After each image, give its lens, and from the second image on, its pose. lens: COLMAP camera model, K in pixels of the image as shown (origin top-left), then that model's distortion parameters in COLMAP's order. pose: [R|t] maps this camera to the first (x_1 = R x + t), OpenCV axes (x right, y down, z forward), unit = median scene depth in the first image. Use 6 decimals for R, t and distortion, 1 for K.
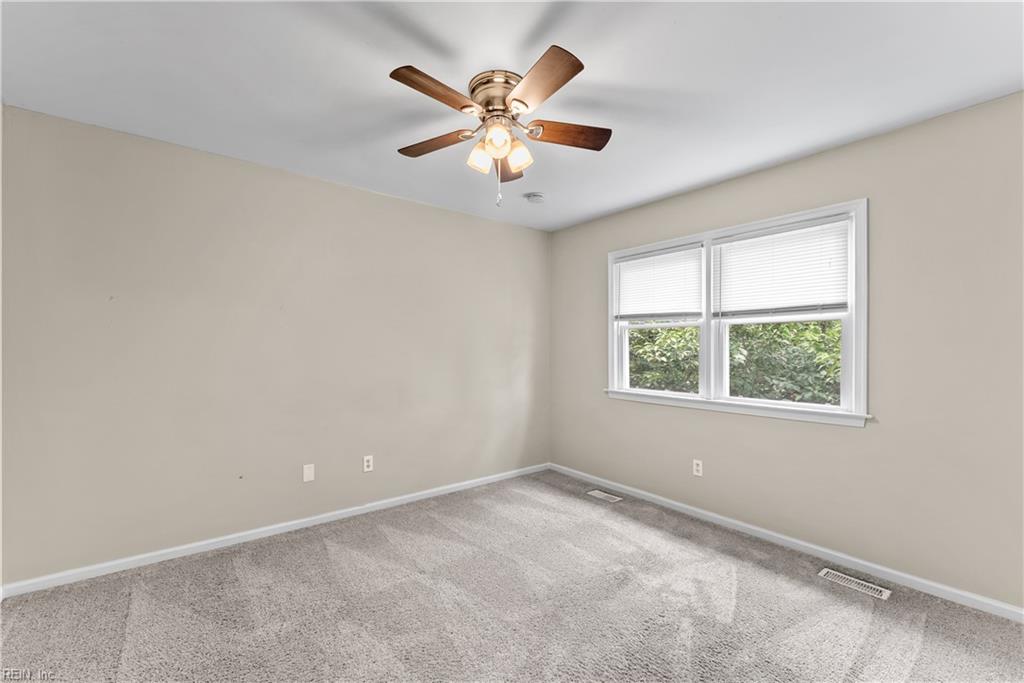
lens RADIAL K [[412.8, 0, 512.0], [0, 412.8, 341.5], [0, 0, 1]] dist [-0.009494, 0.000251]
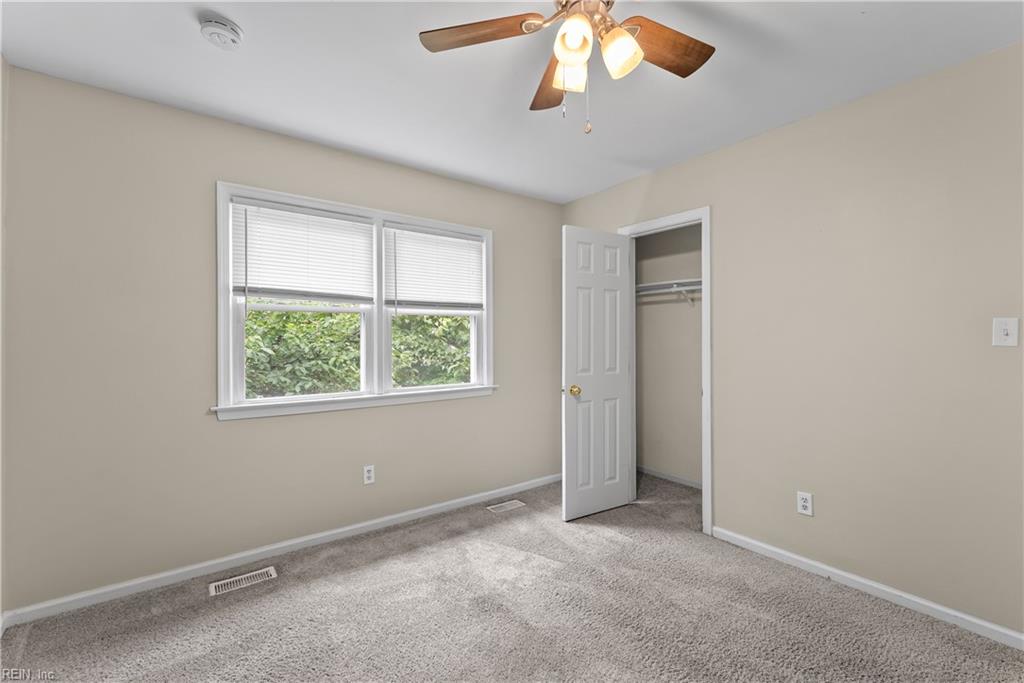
lens RADIAL K [[424.2, 0, 511.4], [0, 424.2, 336.3], [0, 0, 1]] dist [0.000383, -0.000075]
pose [[0.051240, 0.007310, 0.998660, -0.446518], [-0.010420, 0.999923, -0.006784, 0.015588], [-0.998632, -0.010058, 0.051312, 0.665693]]
